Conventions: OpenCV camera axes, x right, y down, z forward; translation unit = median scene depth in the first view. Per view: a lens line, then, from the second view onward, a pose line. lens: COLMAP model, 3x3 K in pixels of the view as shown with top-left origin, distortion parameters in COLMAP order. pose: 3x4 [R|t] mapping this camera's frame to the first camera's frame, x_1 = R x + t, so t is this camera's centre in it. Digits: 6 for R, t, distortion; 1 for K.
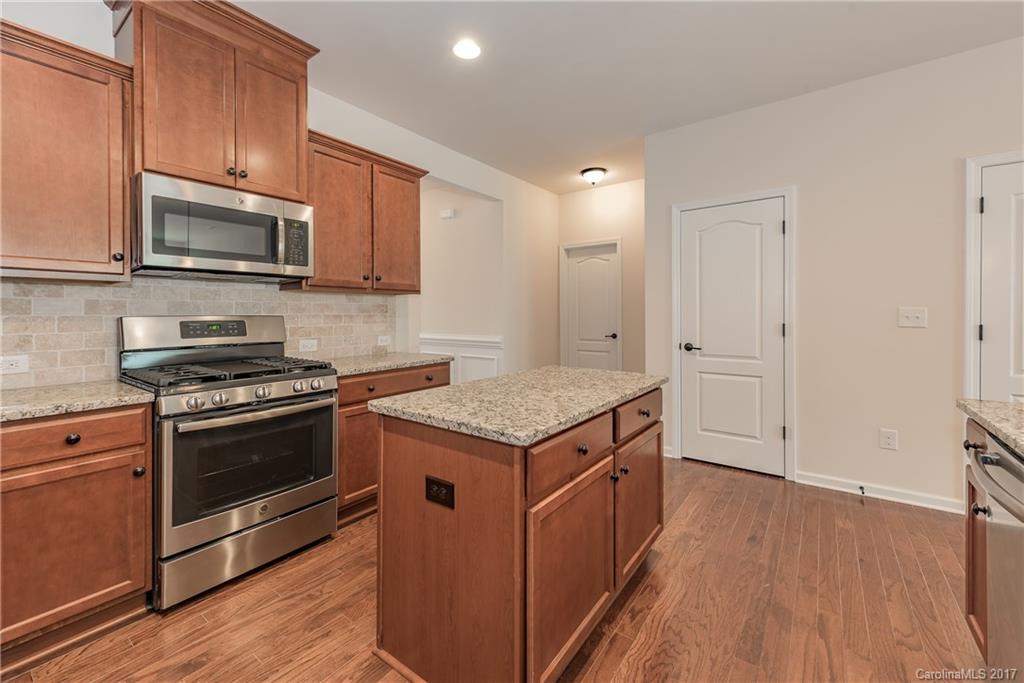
lens RADIAL K [[418.7, 0, 505.8], [0, 418.7, 316.8], [0, 0, 1]] dist [0.002540, -0.000003]
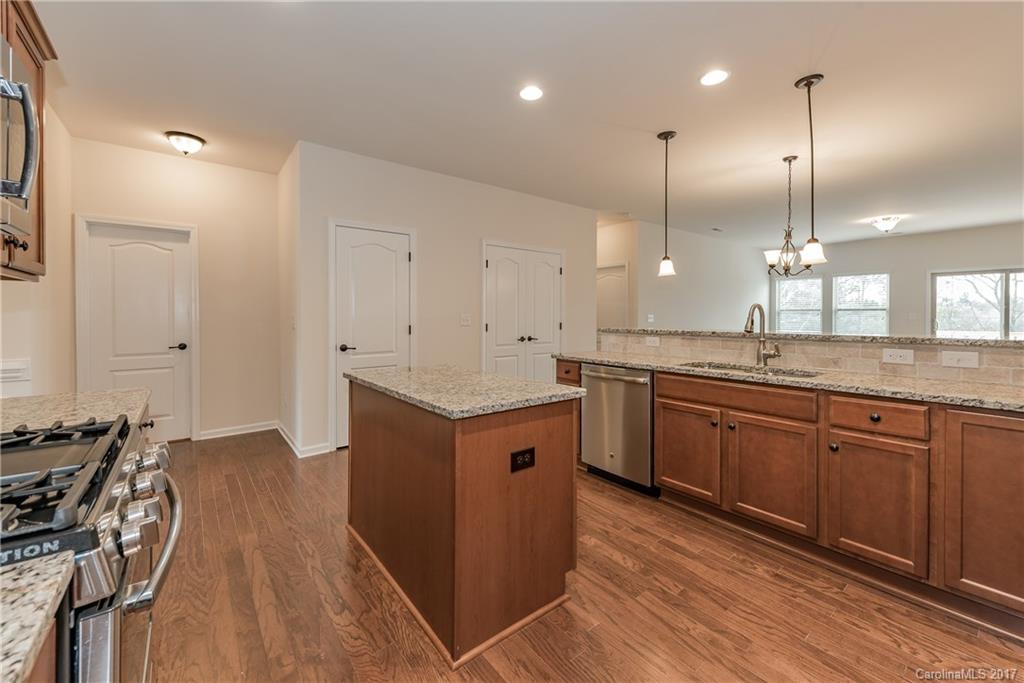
lens RADIAL K [[413.0, 0, 516.5], [0, 413.0, 322.1], [0, 0, 1]] dist [0.011645, -0.000778]
pose [[0.246460, -0.010364, 0.969098, -0.657418], [0.008815, 0.999925, 0.008452, -0.003161], [-0.969113, 0.006459, 0.246533, 0.341296]]
